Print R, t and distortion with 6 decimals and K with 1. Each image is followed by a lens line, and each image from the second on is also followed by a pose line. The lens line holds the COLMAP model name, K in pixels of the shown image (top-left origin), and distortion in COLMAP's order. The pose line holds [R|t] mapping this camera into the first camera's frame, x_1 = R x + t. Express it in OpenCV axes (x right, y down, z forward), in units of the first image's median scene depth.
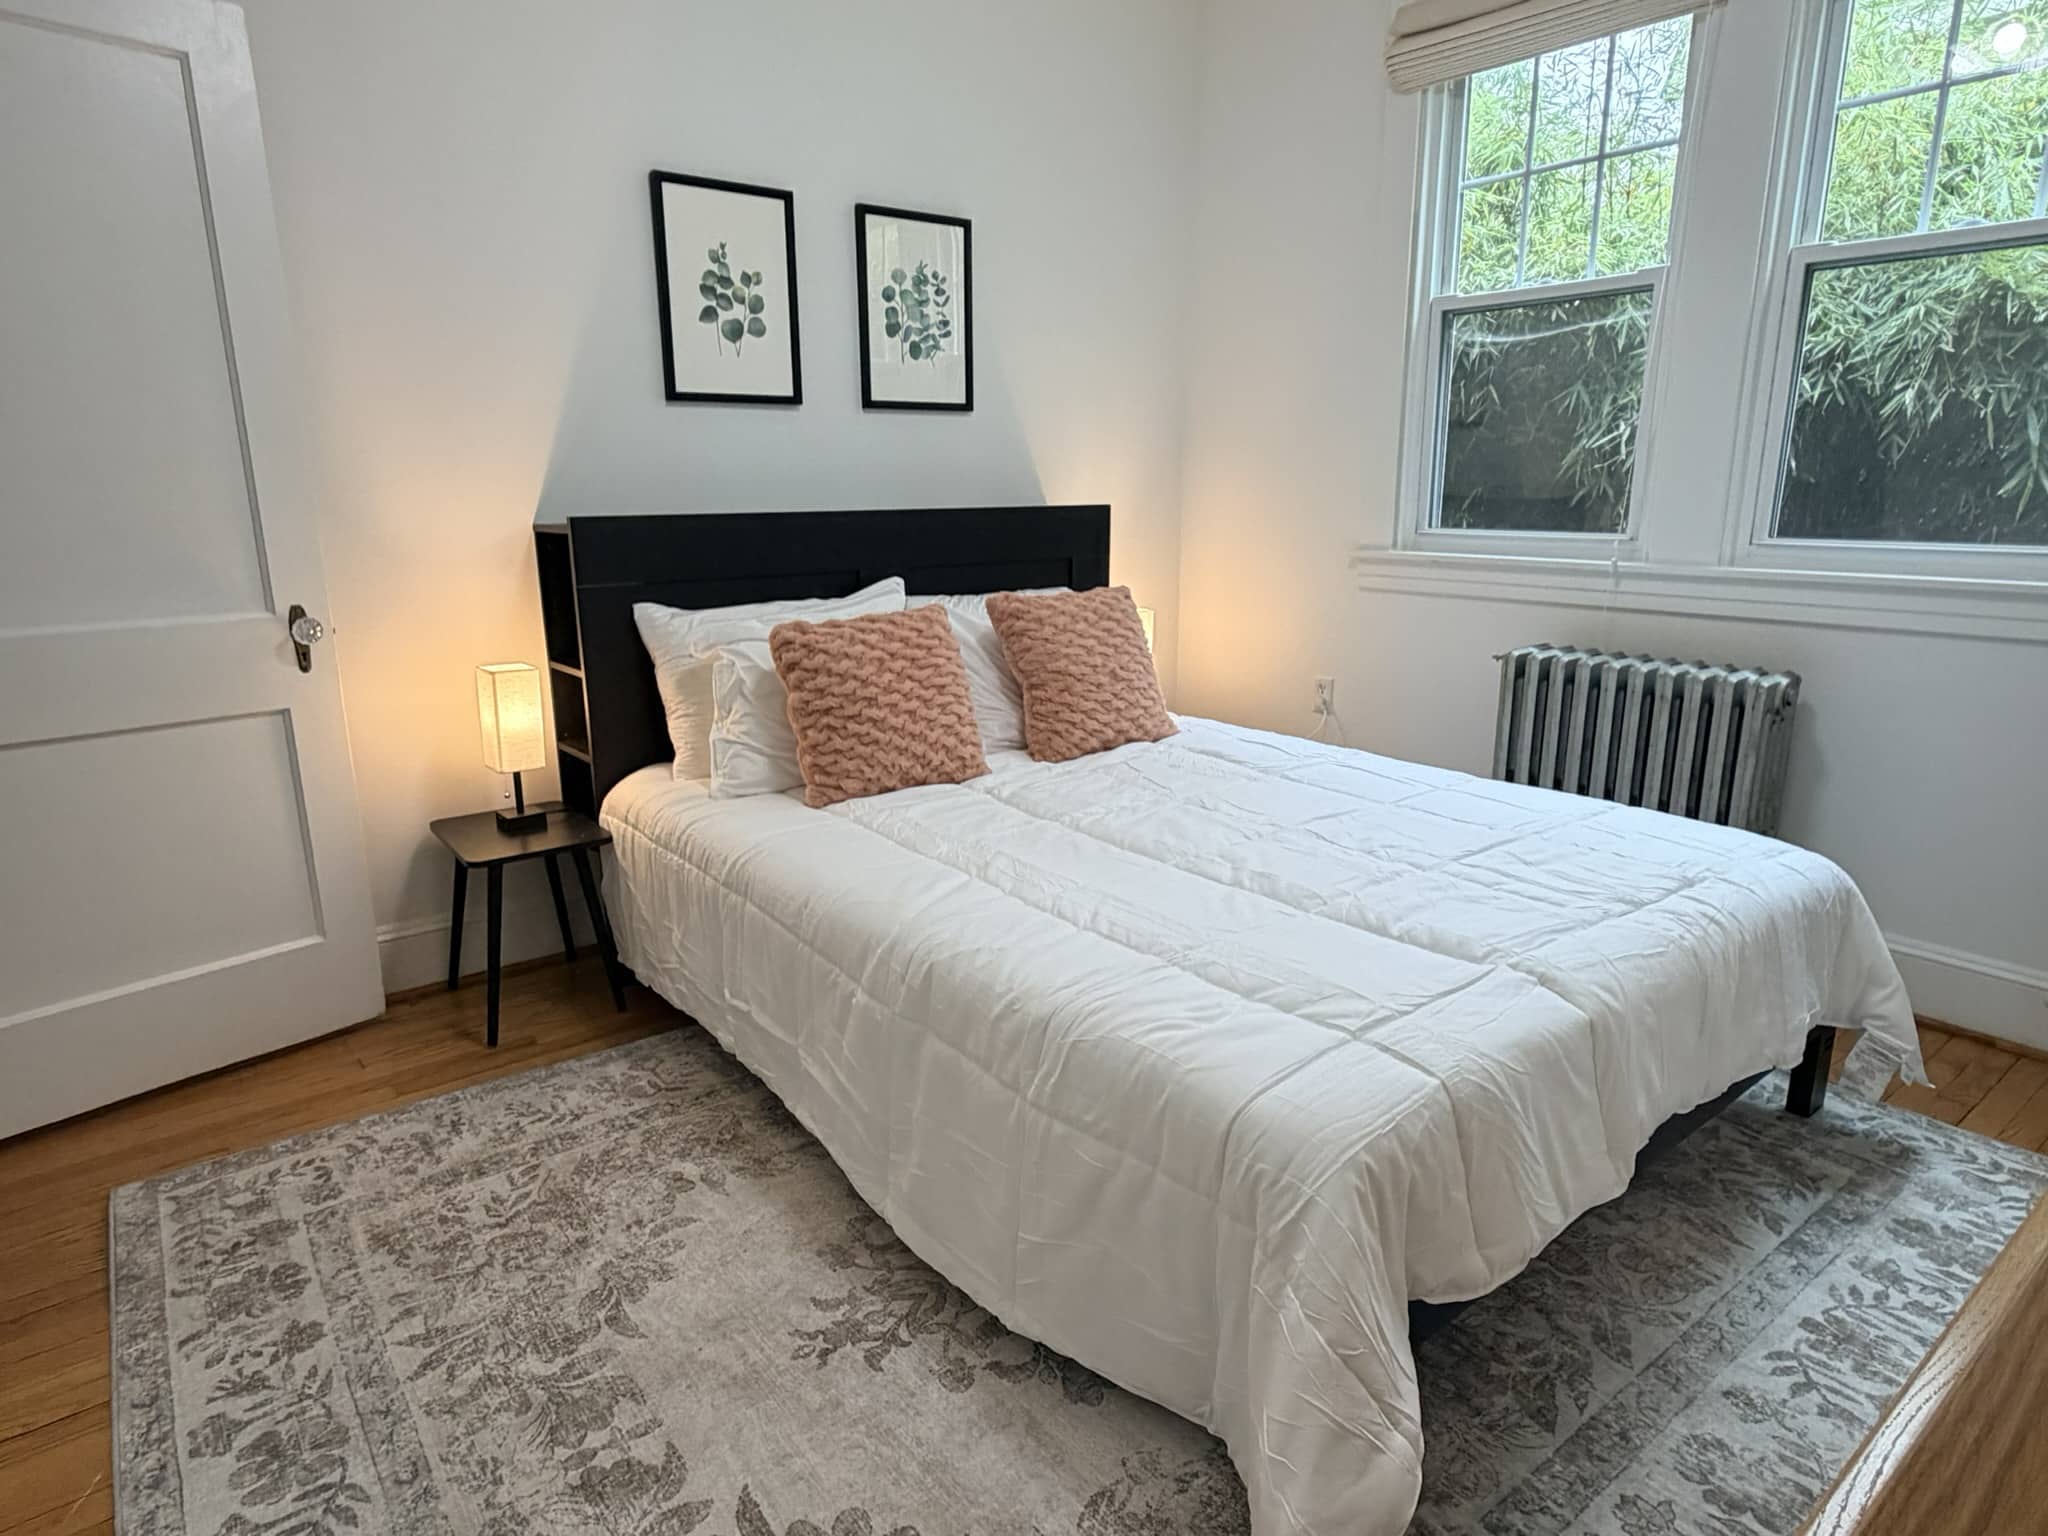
lens RADIAL K [[1193.0, 0, 1026.2], [0, 1193.0, 773.9], [0, 0, 1]] dist [0.004017, 0.000326]
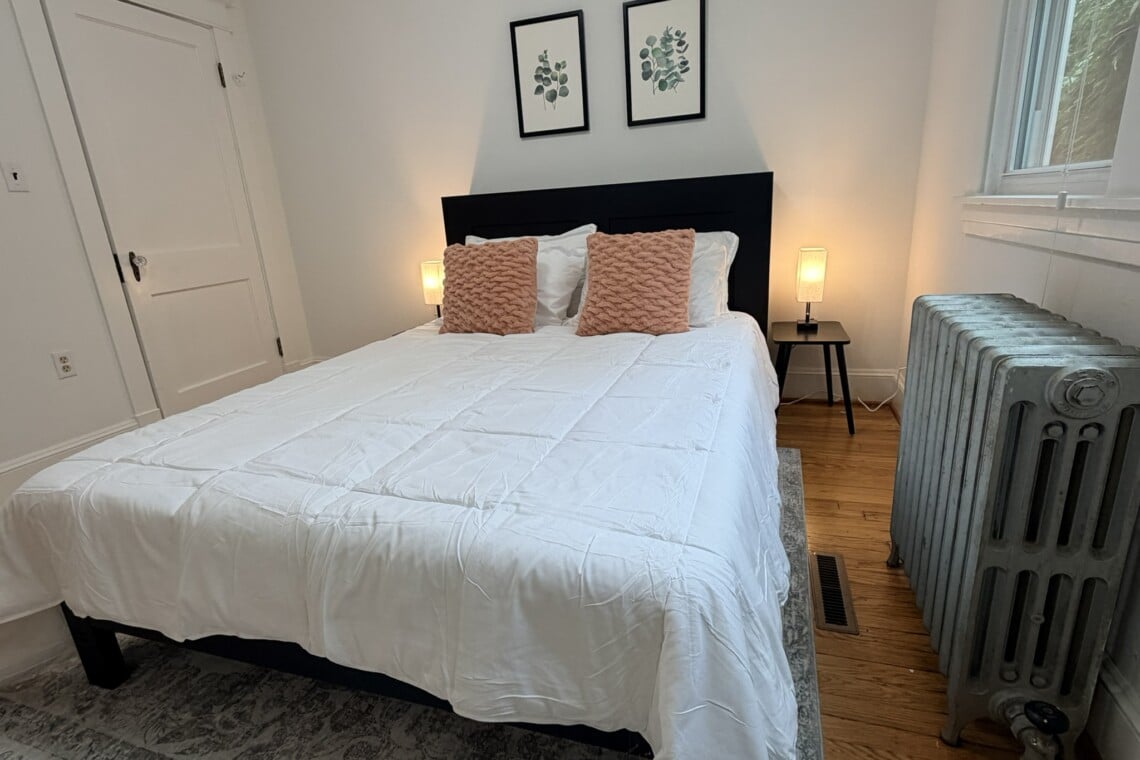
lens RADIAL K [[578.0, 0, 570.3], [0, 578.0, 385.0], [0, 0, 1]] dist [0.001587, -0.000374]
pose [[0.548344, 0.216396, -0.807769, 0.652284], [-0.143036, 0.975975, 0.164359, -0.070188], [0.823929, 0.025415, 0.566122, 0.510032]]
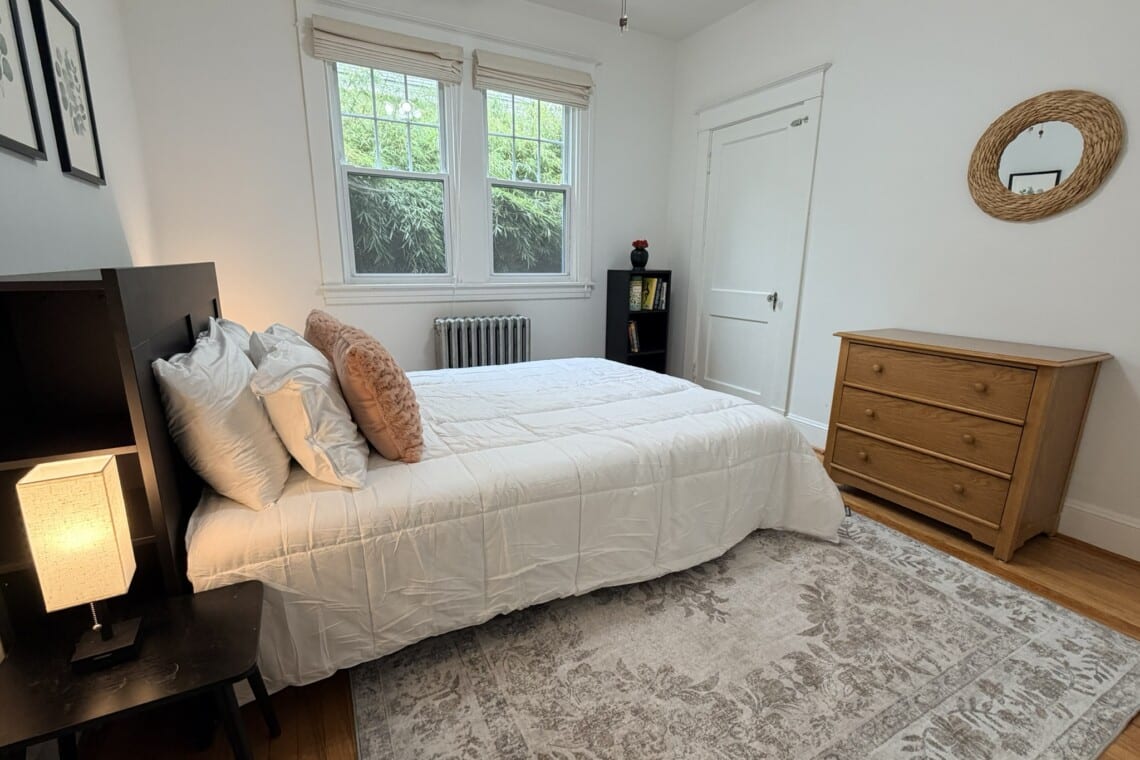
lens RADIAL K [[513.0, 0, 570.0], [0, 513.0, 380.0], [0, 0, 1]] dist [0.001080, 0.000179]
pose [[0.166274, -0.216319, 0.962060, -0.613831], [0.223278, 0.958560, 0.176942, -0.116147], [-0.960468, 0.185386, 0.207683, 0.551540]]
